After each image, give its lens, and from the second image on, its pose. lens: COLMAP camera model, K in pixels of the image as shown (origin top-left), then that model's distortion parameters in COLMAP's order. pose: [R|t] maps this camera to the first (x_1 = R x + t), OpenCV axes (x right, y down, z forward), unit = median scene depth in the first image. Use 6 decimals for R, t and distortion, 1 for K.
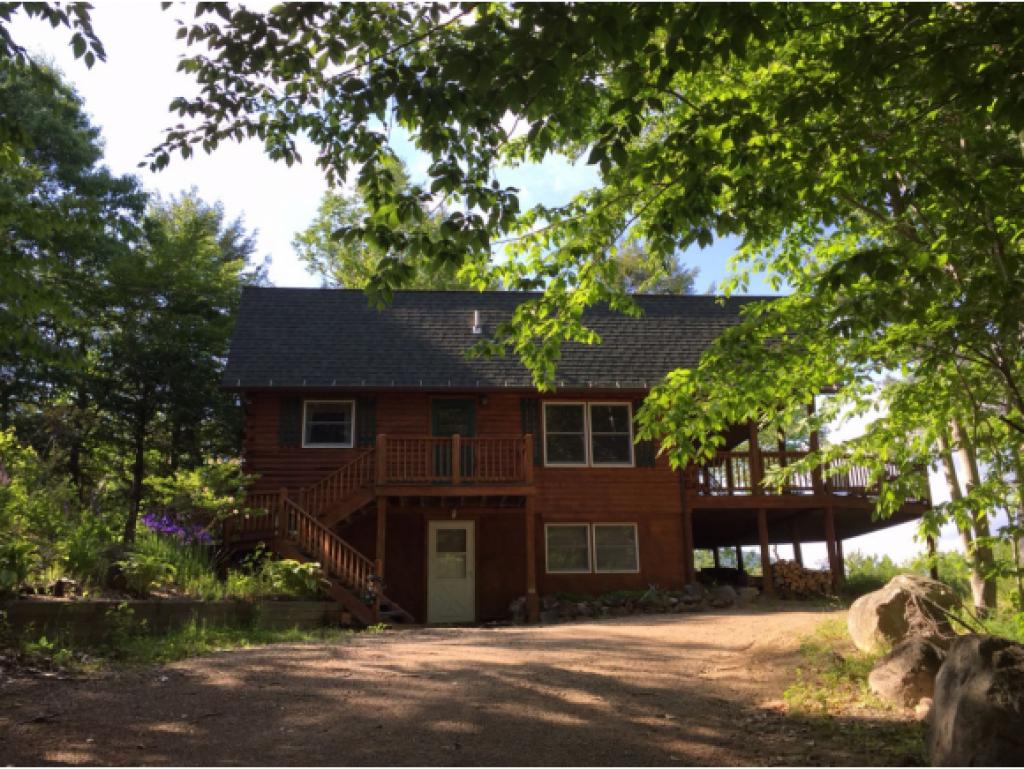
lens RADIAL K [[871.9, 0, 512.0], [0, 871.9, 384.5], [0, 0, 1]] dist [0.059992, -0.000507]
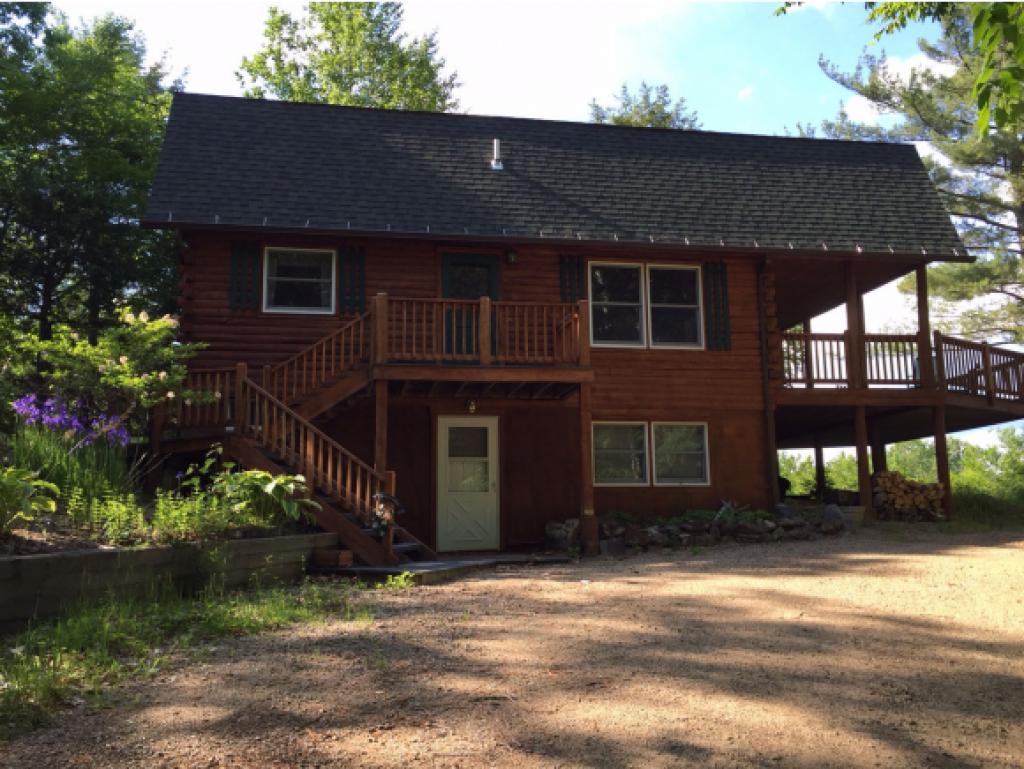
lens RADIAL K [[846.2, 0, 514.1], [0, 846.2, 367.6], [0, 0, 1]] dist [0.039202, -0.012364]
pose [[0.996424, 0.019562, 0.082202, -0.090850], [-0.027173, 0.995340, 0.092518, 0.047770], [-0.080010, -0.094421, 0.992312, 0.287777]]
